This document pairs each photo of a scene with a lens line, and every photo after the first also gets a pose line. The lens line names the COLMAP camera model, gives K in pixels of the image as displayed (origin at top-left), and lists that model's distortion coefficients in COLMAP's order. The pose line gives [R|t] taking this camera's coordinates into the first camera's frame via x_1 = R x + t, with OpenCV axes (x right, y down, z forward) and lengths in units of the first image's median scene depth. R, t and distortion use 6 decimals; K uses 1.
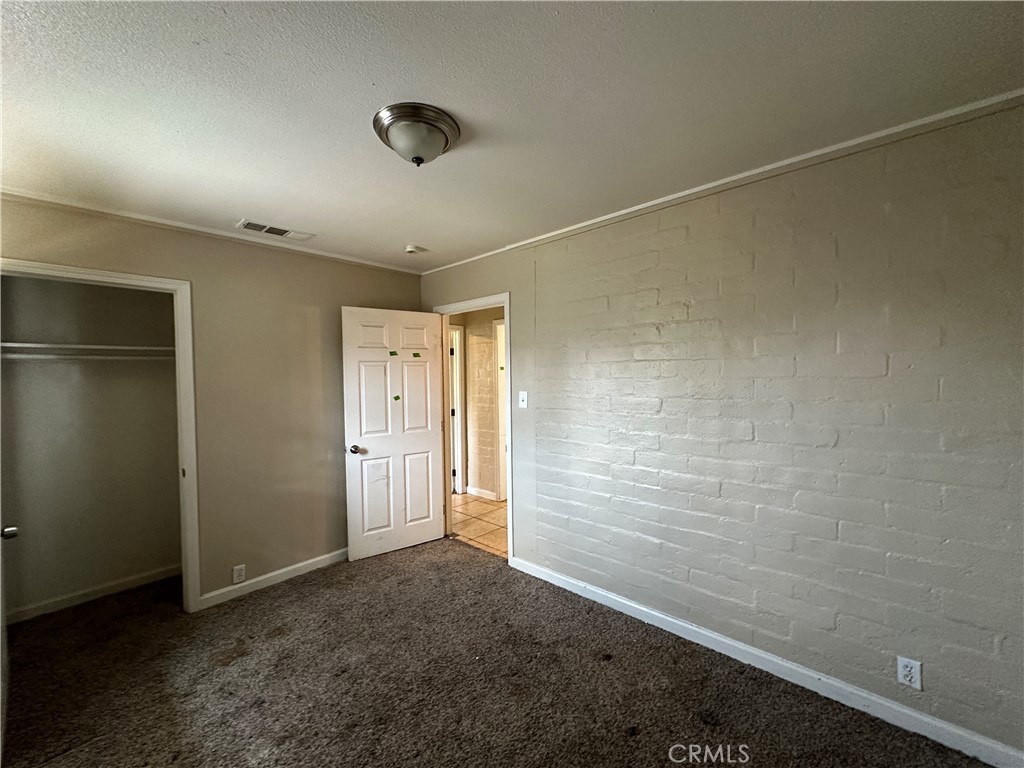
lens RADIAL K [[407.6, 0, 511.0], [0, 407.6, 386.3], [0, 0, 1]] dist [-0.001445, 0.000325]
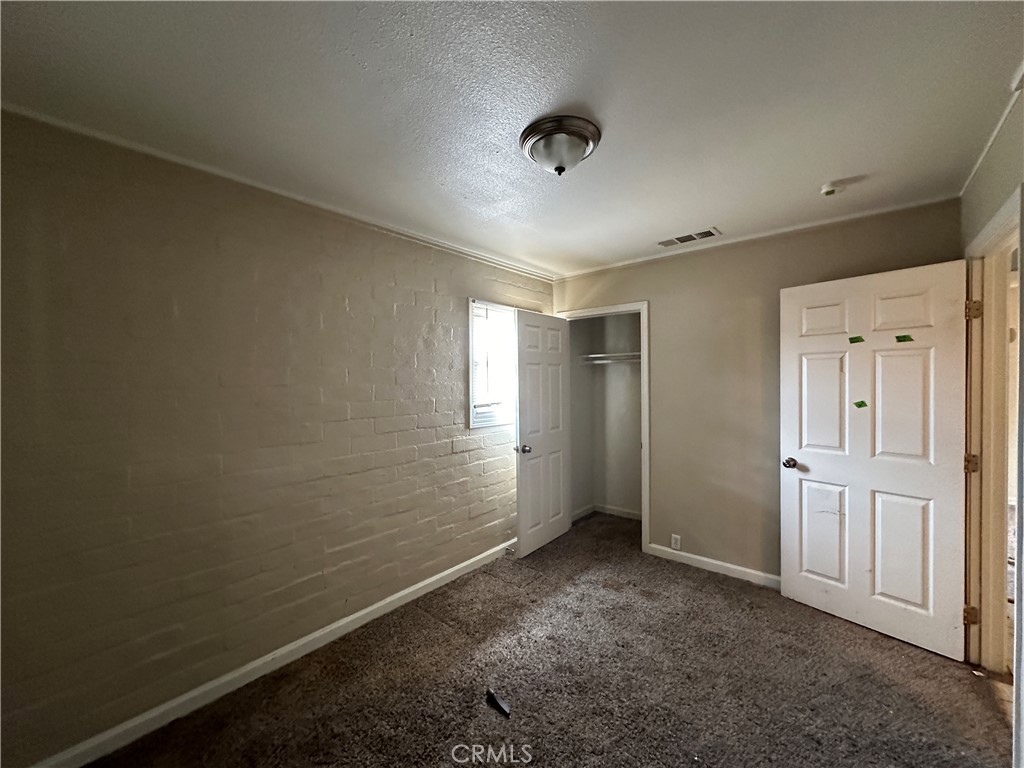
lens RADIAL K [[407.6, 0, 511.0], [0, 407.6, 386.3], [0, 0, 1]] dist [-0.001445, 0.000325]
pose [[0.035570, 0.034623, -0.998767, 0.405670], [-0.017431, 0.999269, 0.034020, -0.015390], [0.999215, 0.016199, 0.036147, 0.412751]]
